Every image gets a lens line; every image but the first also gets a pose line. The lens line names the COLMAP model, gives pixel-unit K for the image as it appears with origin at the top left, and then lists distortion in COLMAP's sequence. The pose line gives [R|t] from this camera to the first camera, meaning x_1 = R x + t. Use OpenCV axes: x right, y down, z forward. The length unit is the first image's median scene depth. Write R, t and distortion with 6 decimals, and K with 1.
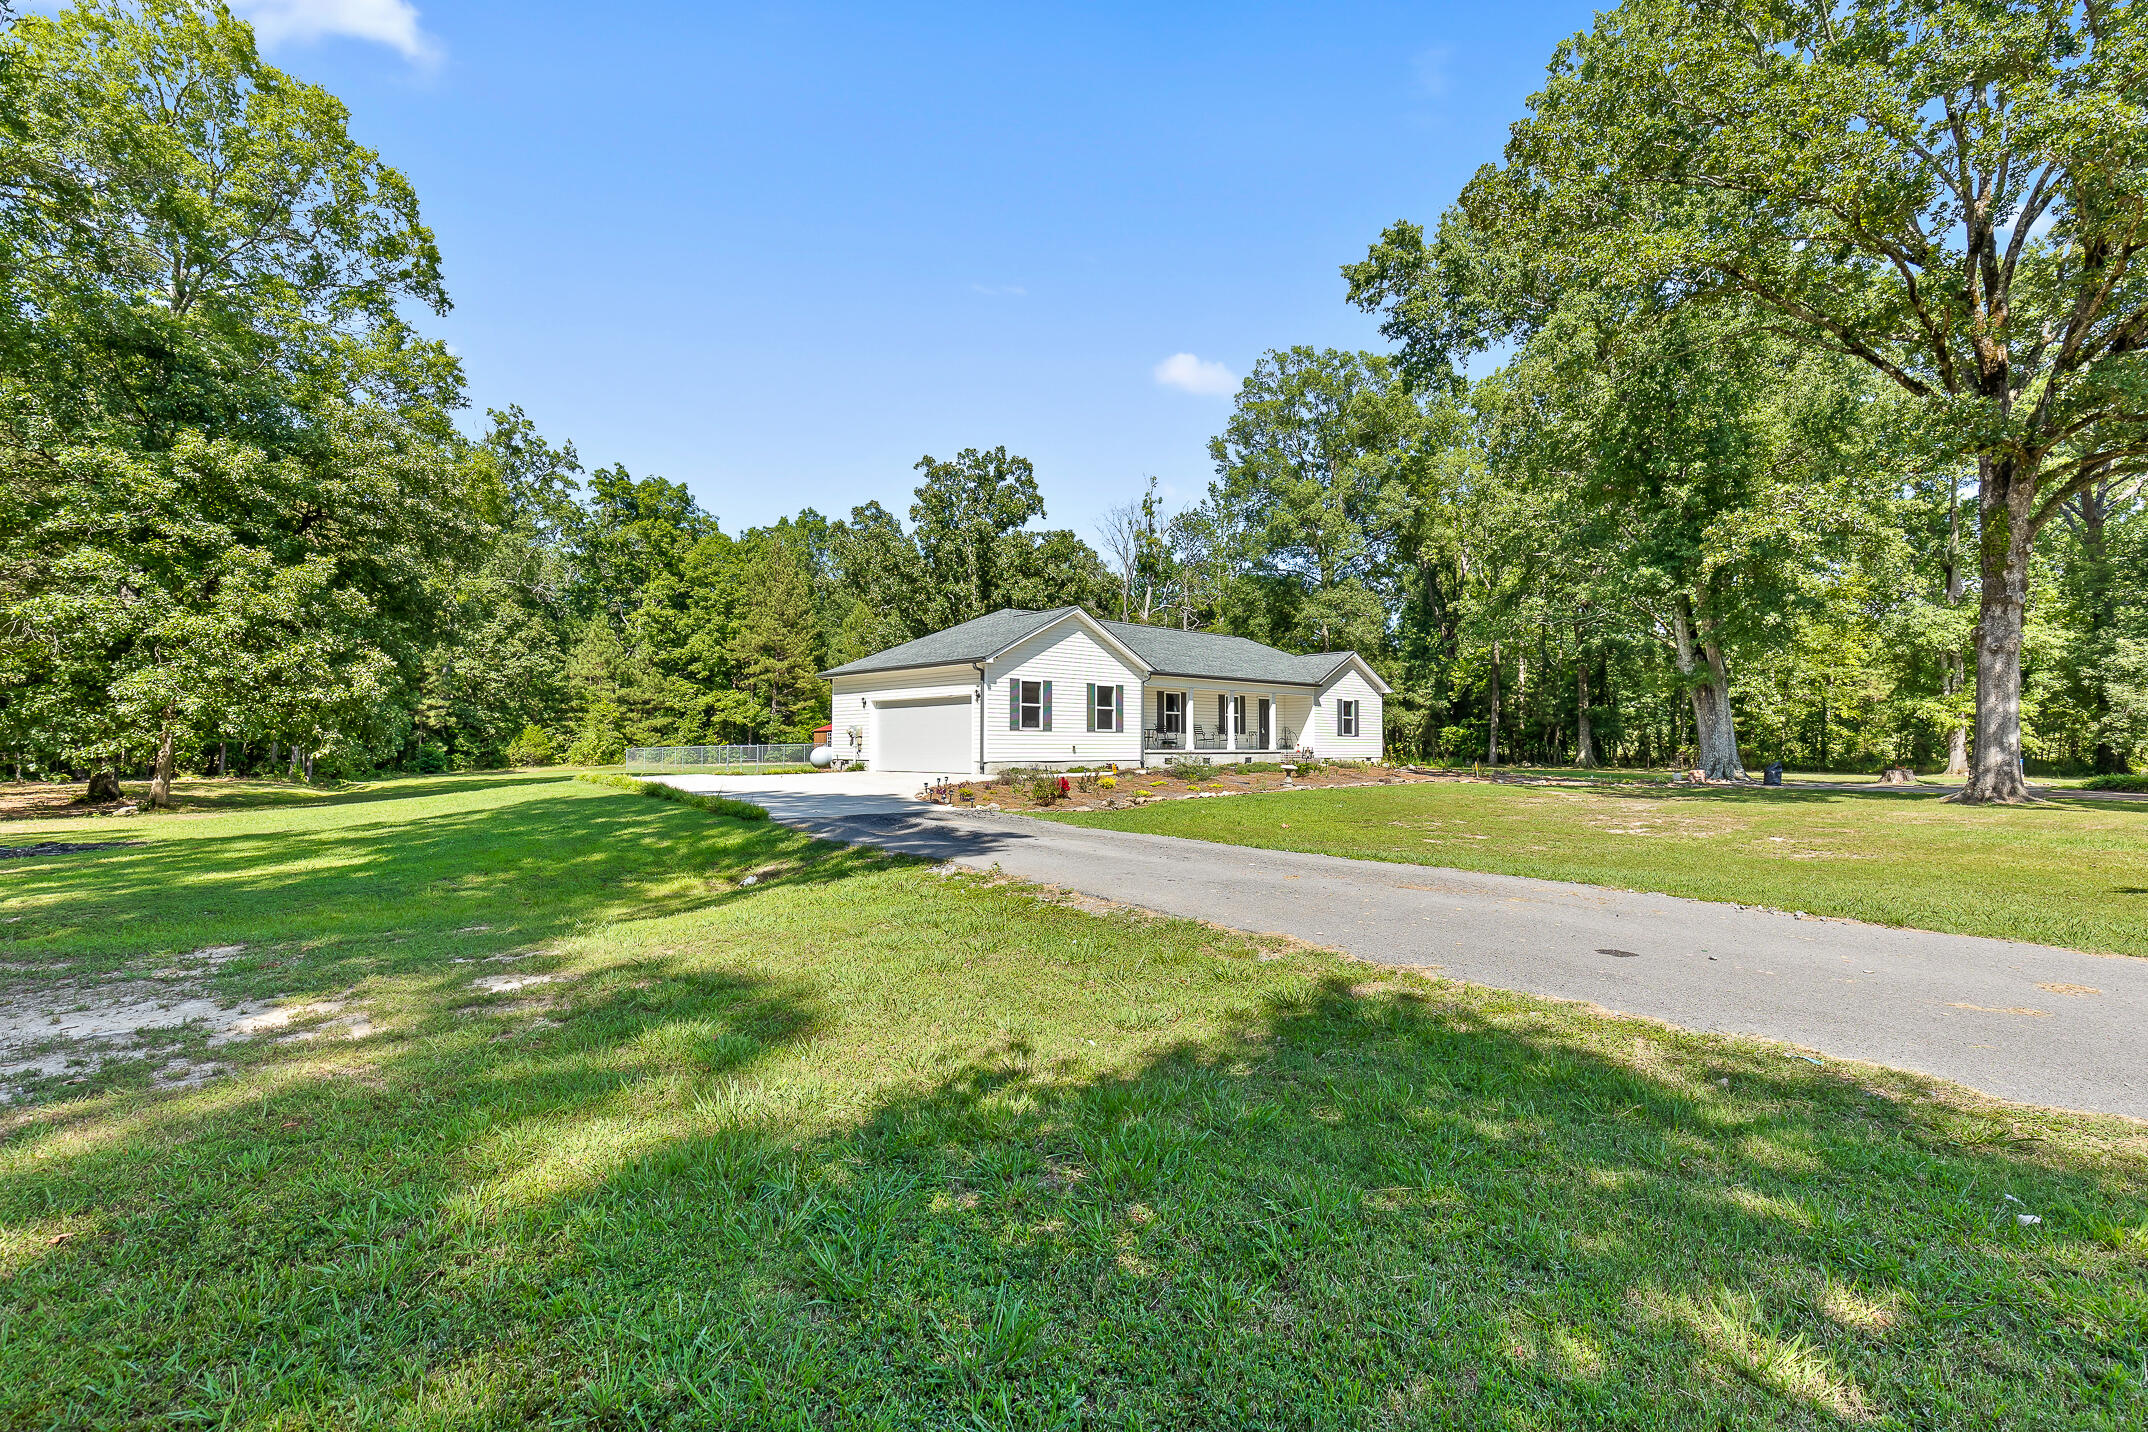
lens RADIAL K [[949.7, 0, 1061.9], [0, 949.7, 723.5], [0, 0, 1]] dist [0.004352, -0.000117]
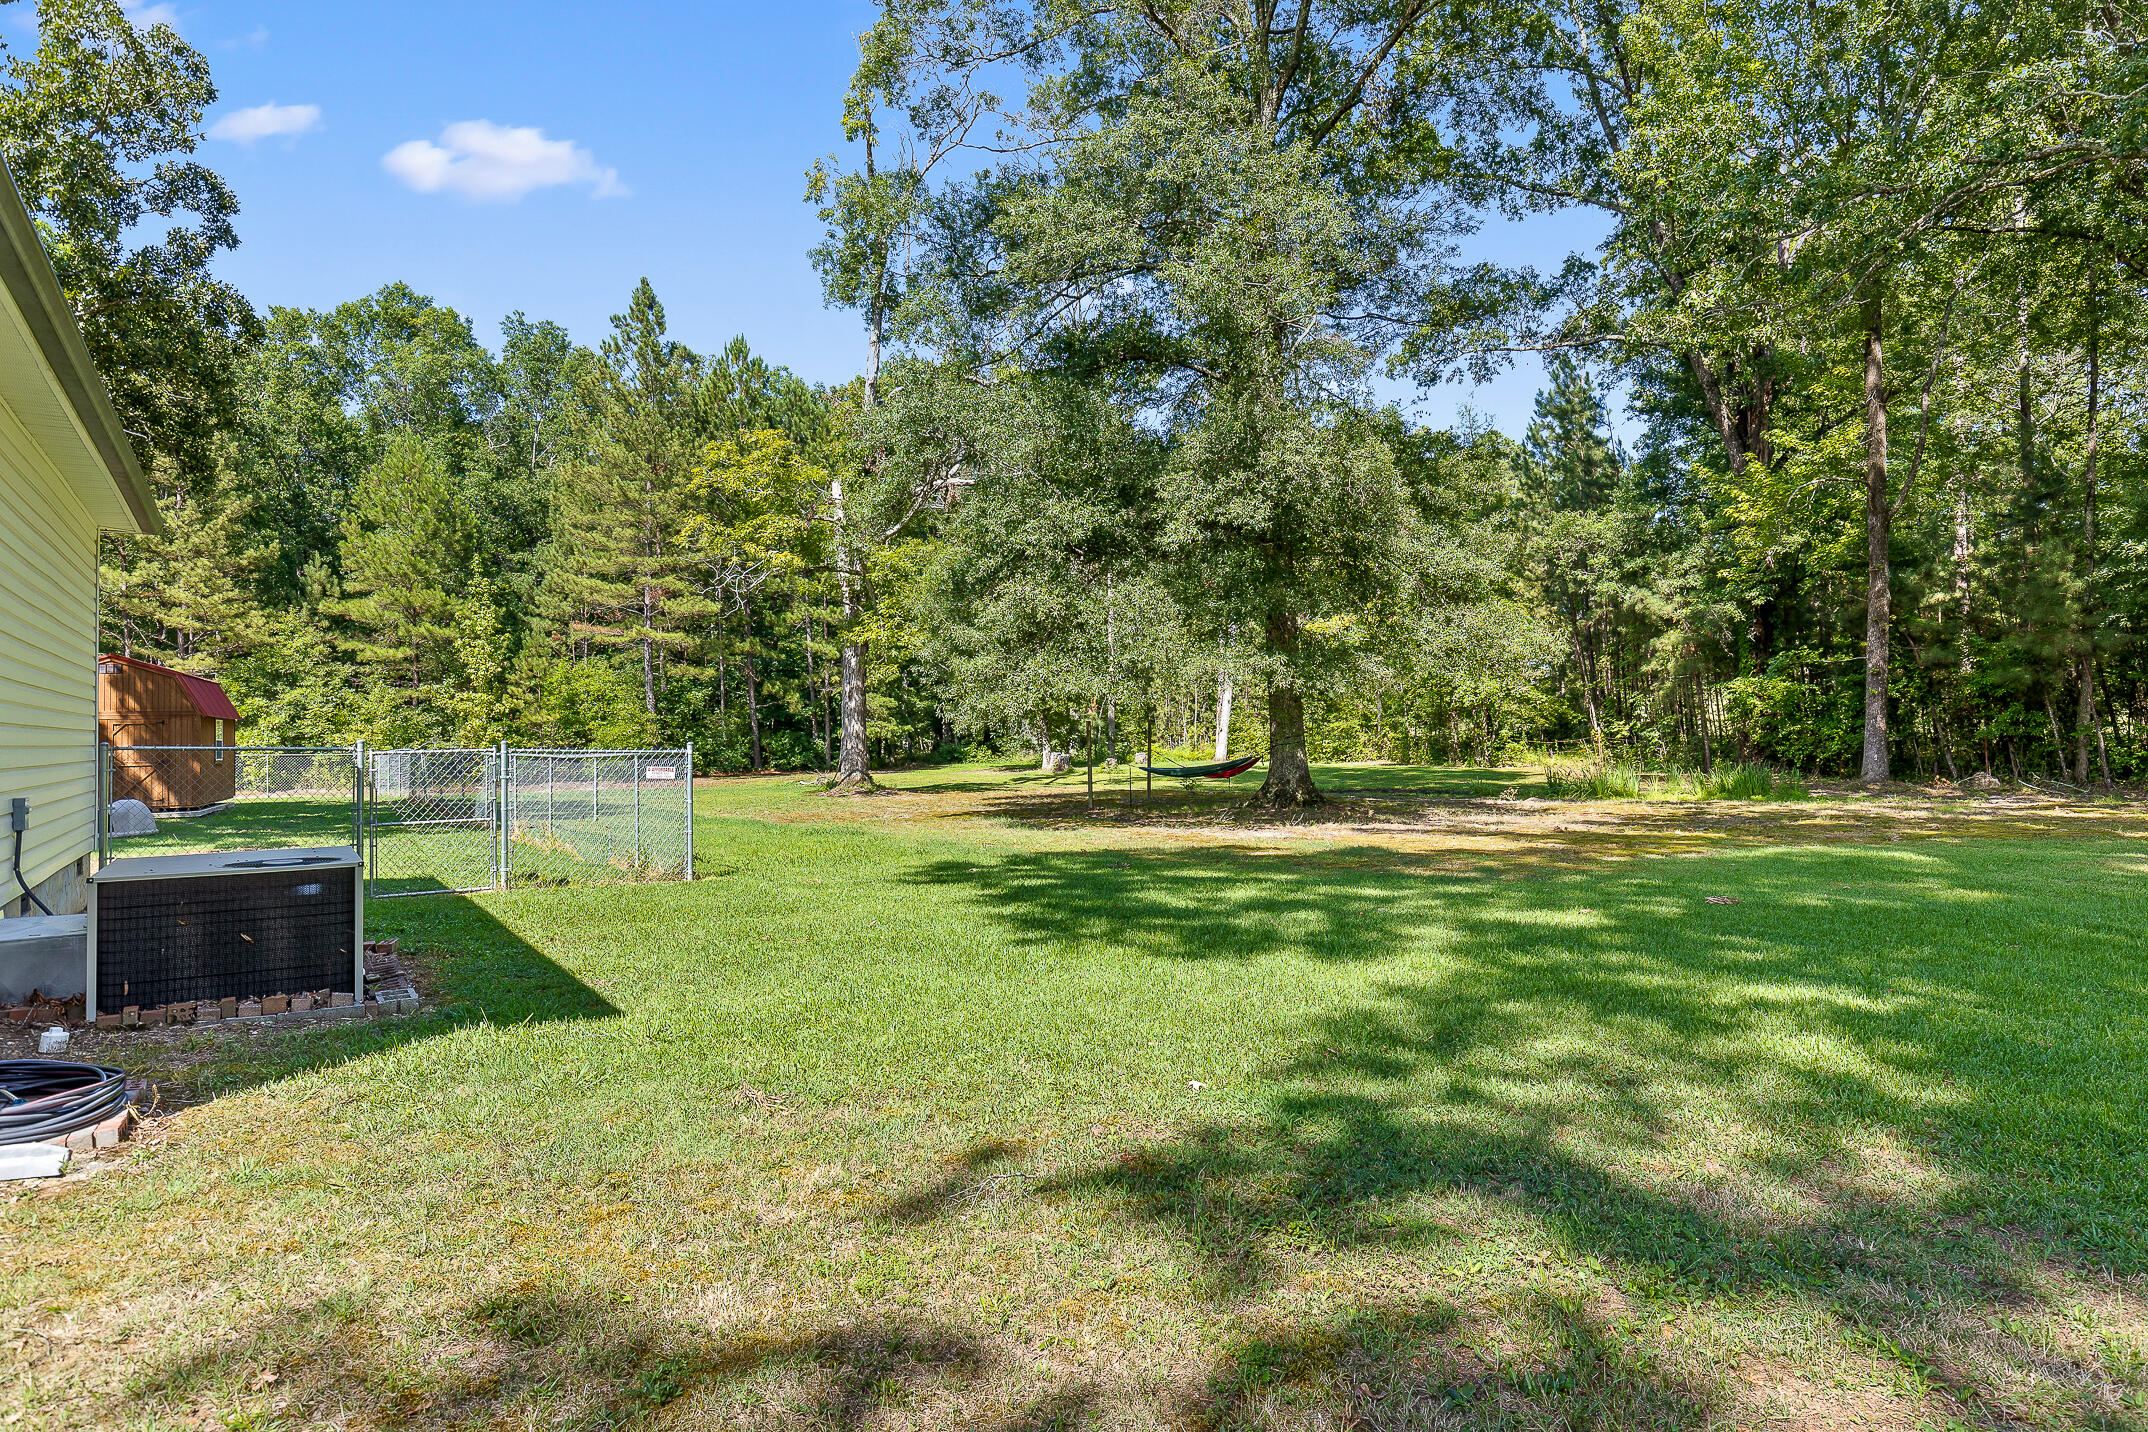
lens RADIAL K [[1265.1, 0, 1078.0], [0, 1265.1, 696.3], [0, 0, 1]] dist [-0.003491, 0.003800]
pose [[0.986520, -0.029973, -0.160874, 0.530350], [0.029144, 0.999547, -0.007514, 0.016962], [0.161026, 0.002724, 0.986946, 1.100066]]
